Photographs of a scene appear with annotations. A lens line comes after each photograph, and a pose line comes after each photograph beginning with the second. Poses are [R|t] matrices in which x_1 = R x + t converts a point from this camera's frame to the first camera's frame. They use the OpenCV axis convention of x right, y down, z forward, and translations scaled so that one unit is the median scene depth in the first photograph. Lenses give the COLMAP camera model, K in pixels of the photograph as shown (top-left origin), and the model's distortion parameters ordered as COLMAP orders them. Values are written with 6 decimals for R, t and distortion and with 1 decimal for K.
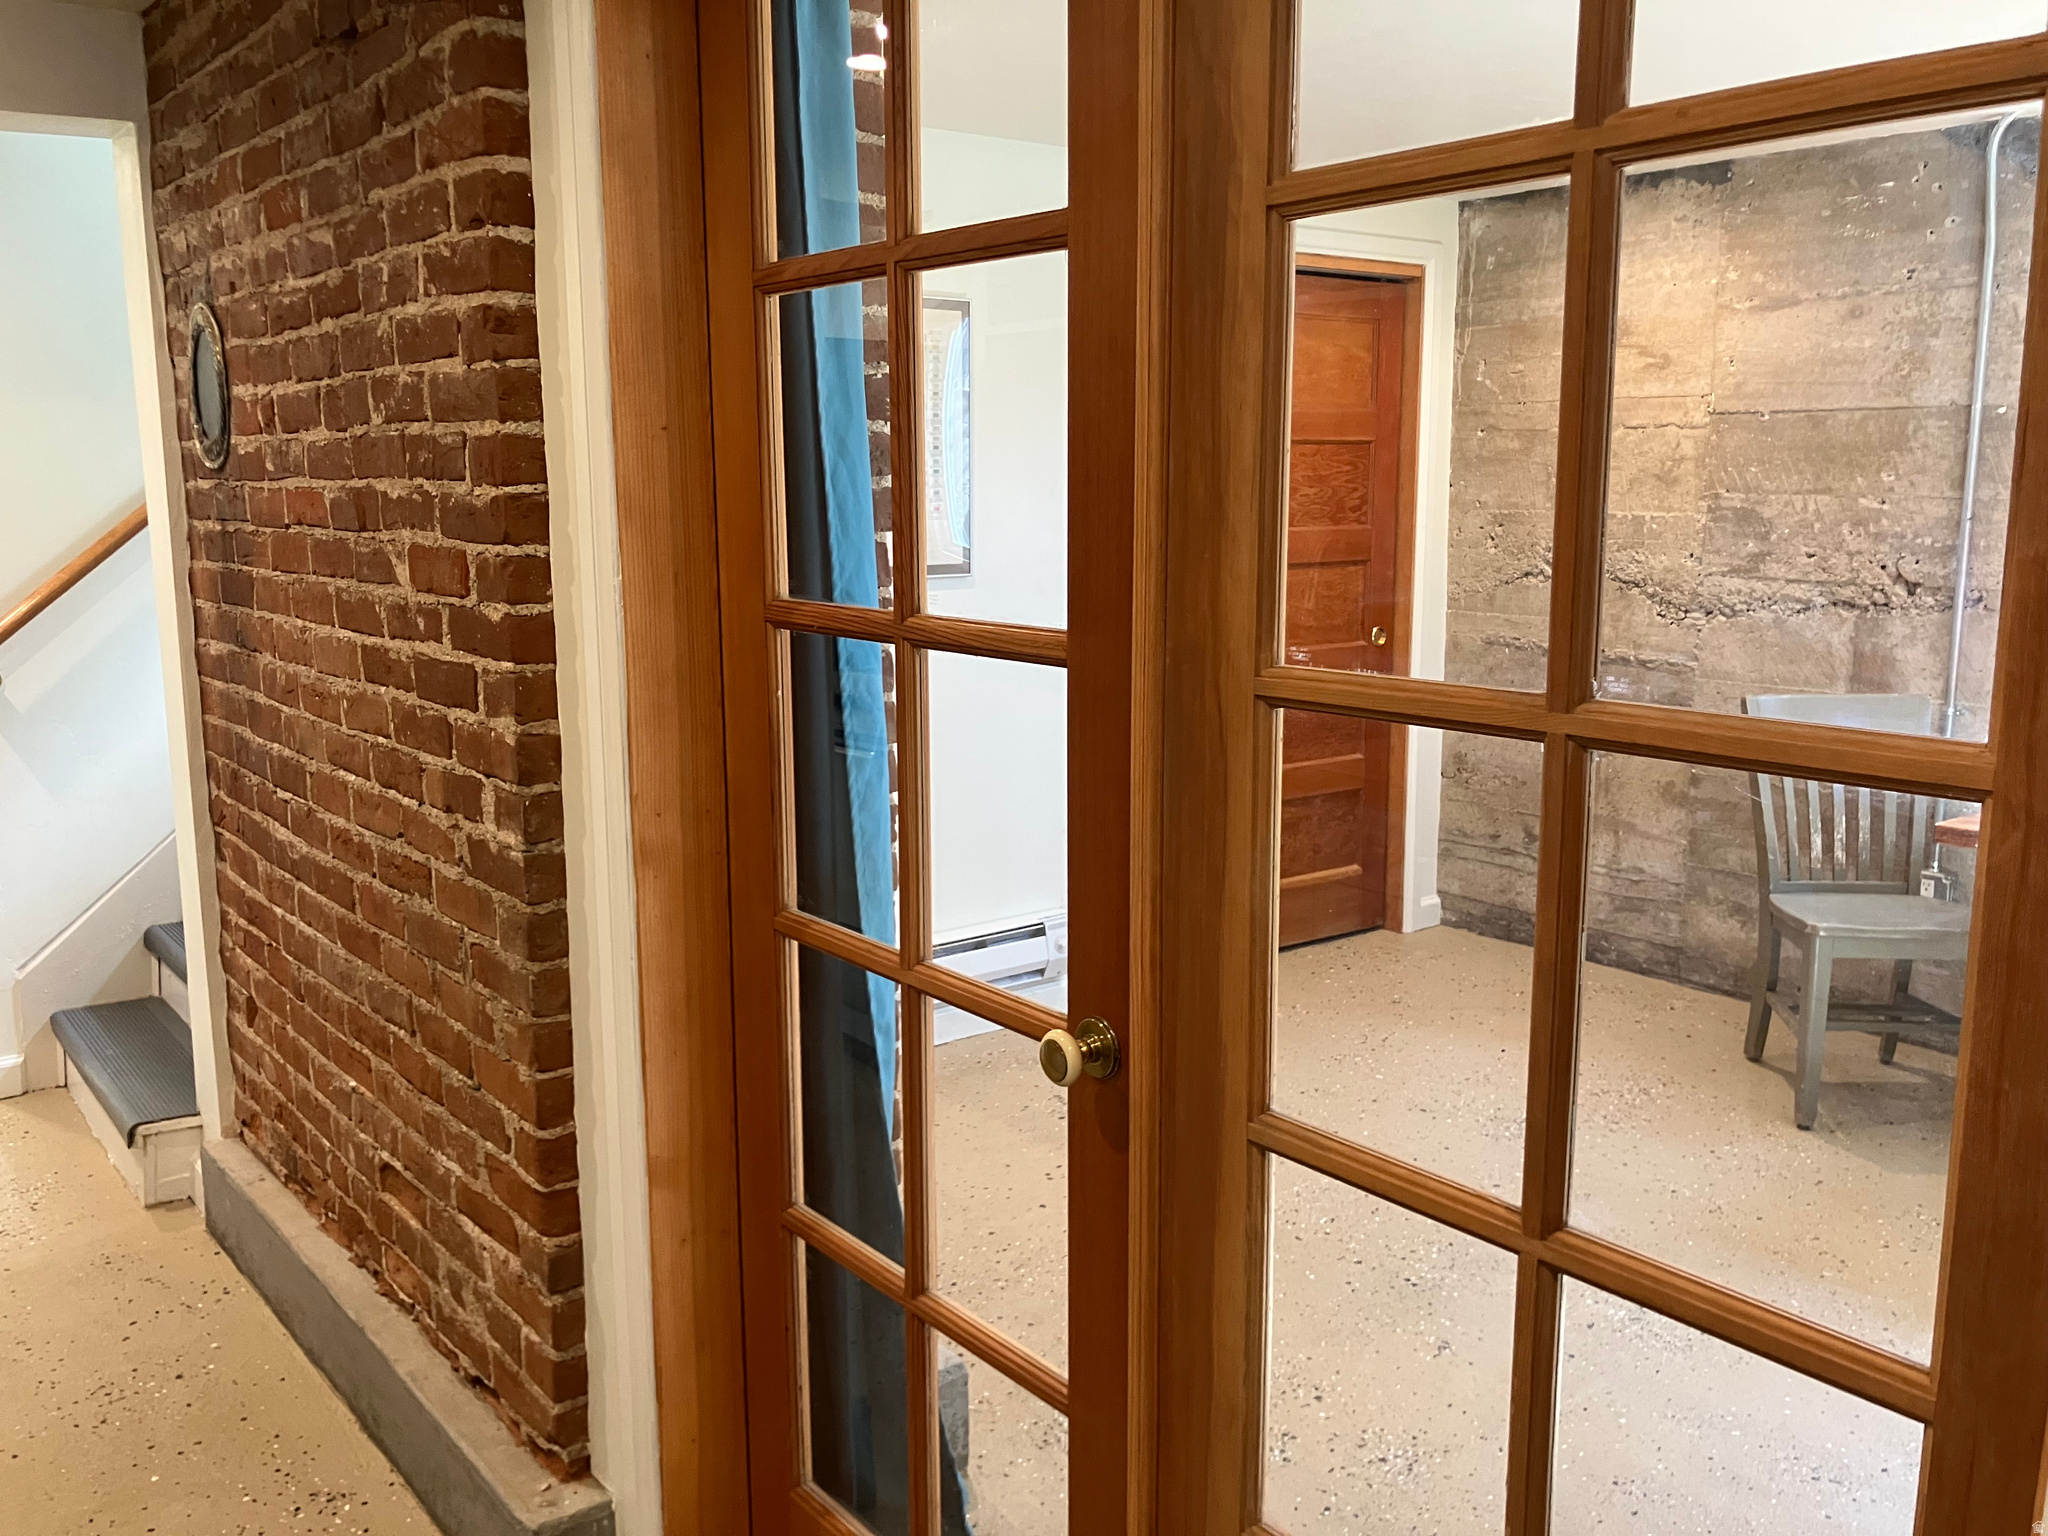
lens RADIAL K [[1744.9, 0, 1024.8], [0, 1744.9, 800.6], [0, 0, 1]] dist [0.014454, 0.058136]
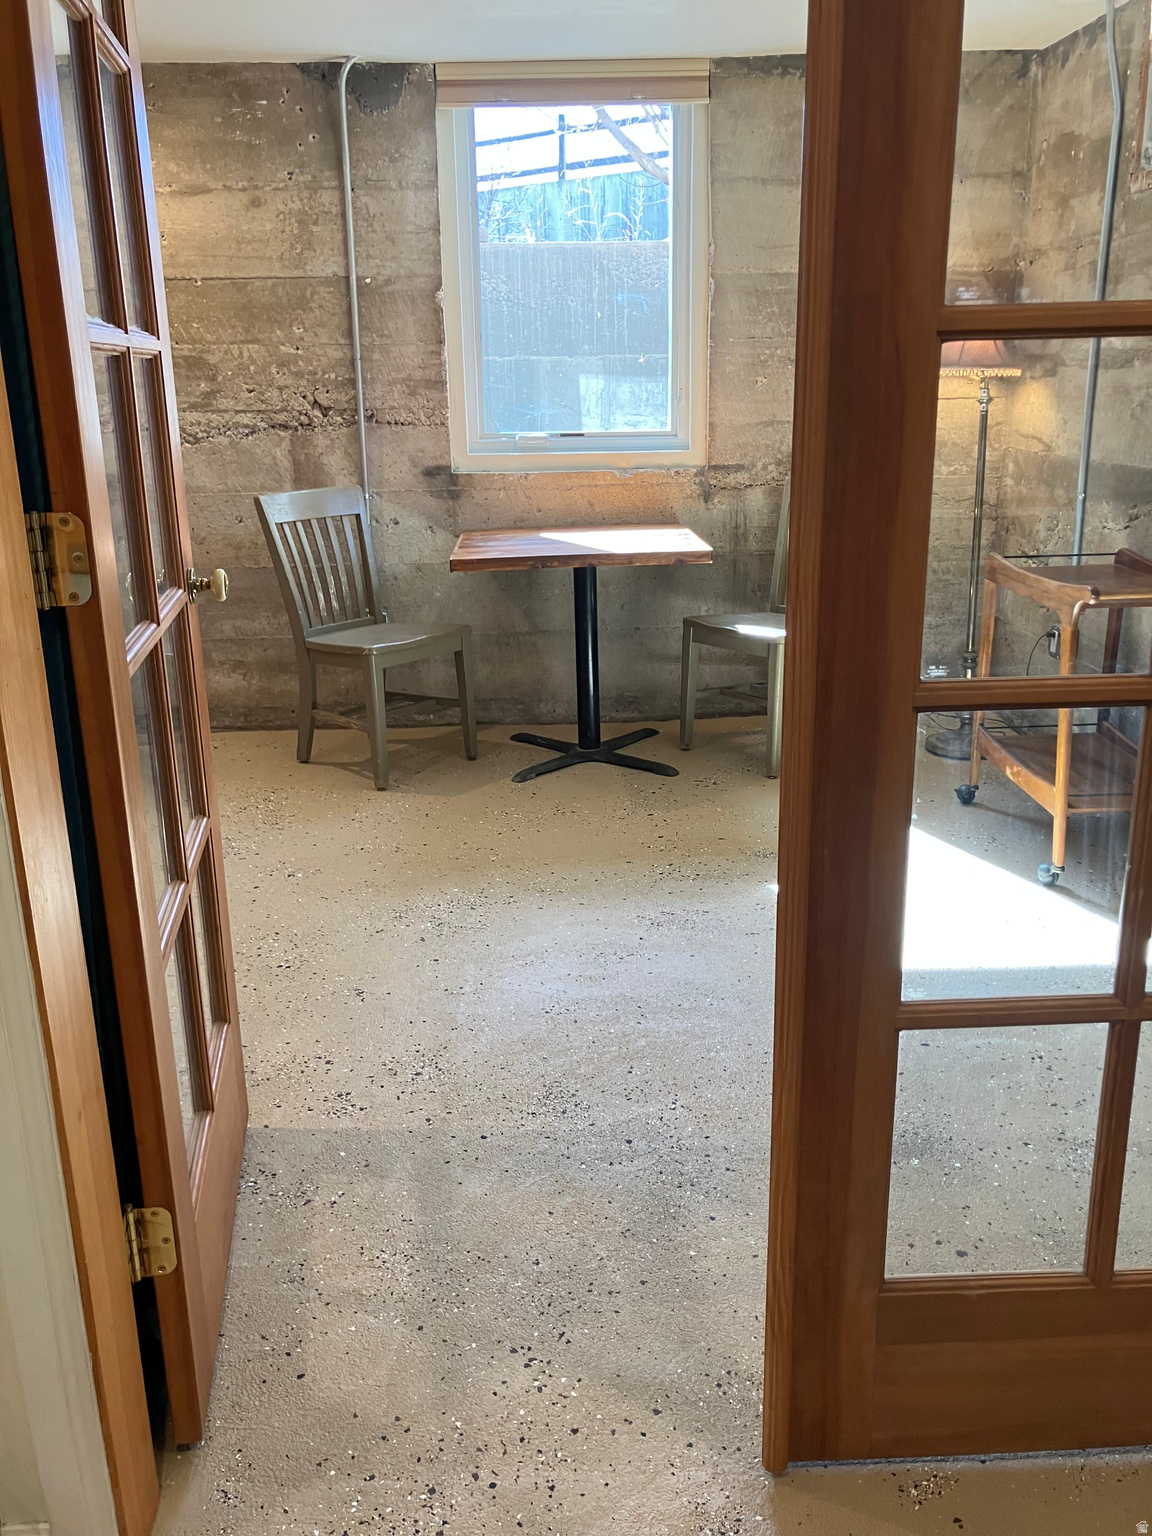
lens RADIAL K [[1308.7, 0, 576.0], [0, 1308.7, 768.0], [0, 0, 1]] dist [0.014454, 0.058136]
pose [[0.591612, -0.246826, 0.767511, -0.258087], [0.173087, 0.968670, 0.178099, 0.004631], [-0.787424, 0.027480, 0.615799, 0.195417]]
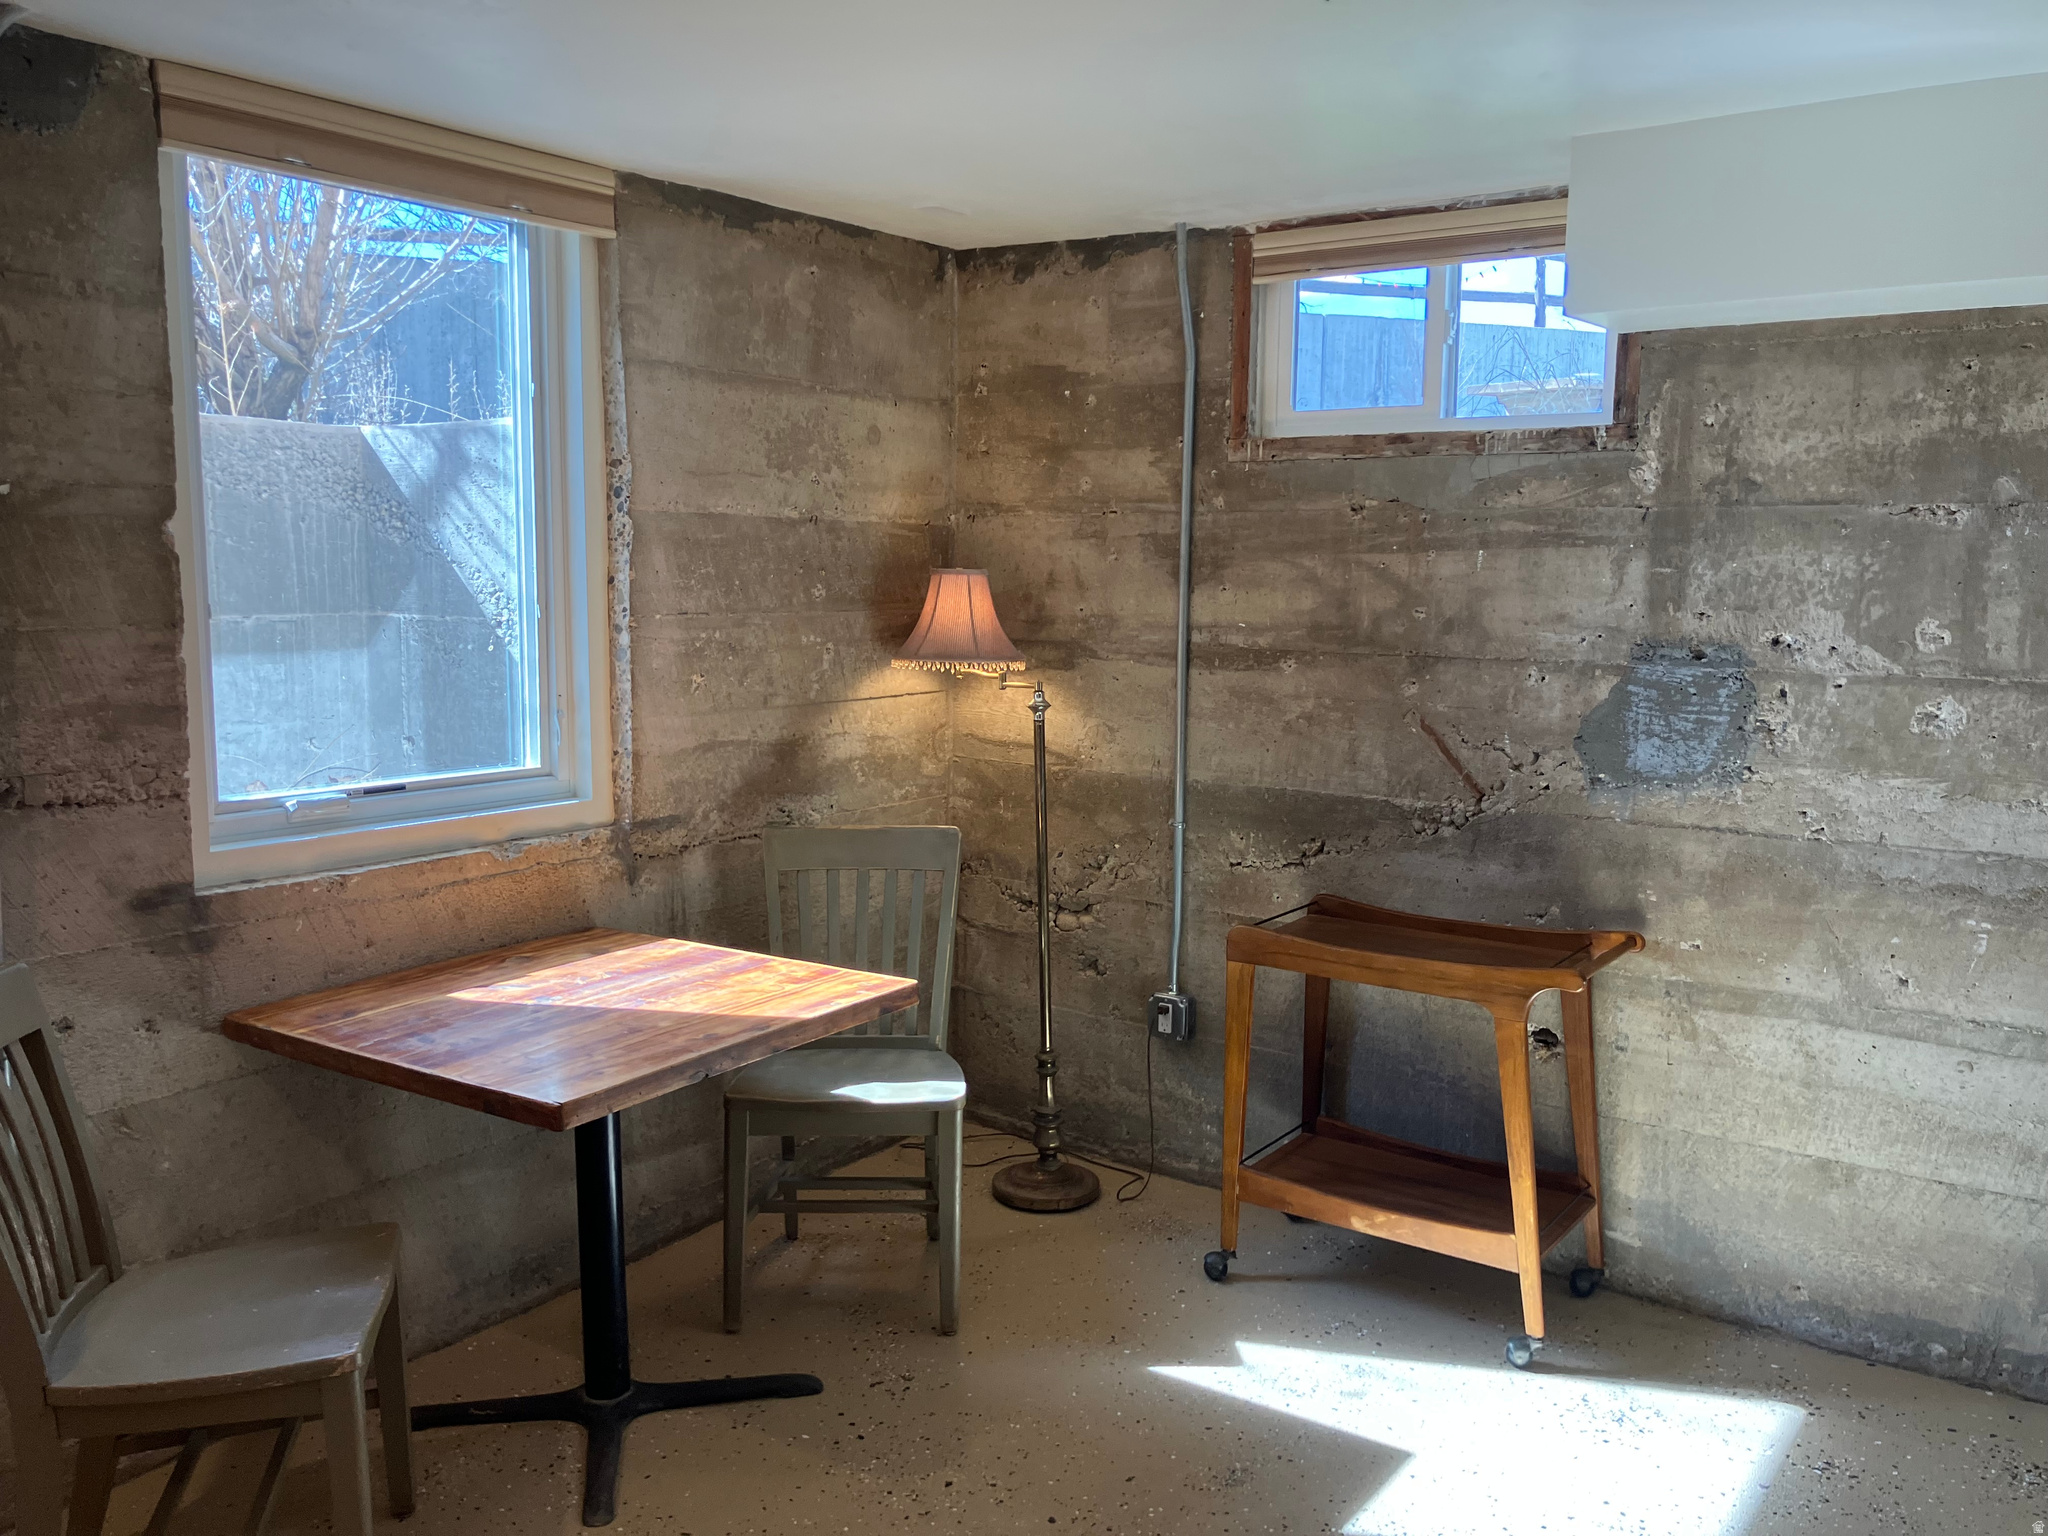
lens RADIAL K [[1714.3, 0, 1022.1], [0, 1714.3, 792.8], [0, 0, 1]] dist [0.122091, -0.090462]
pose [[-0.268851, -0.141241, 0.952770, -0.136871], [0.173398, 0.965931, 0.192121, -0.165903], [-0.947445, 0.216860, -0.235201, 0.782936]]
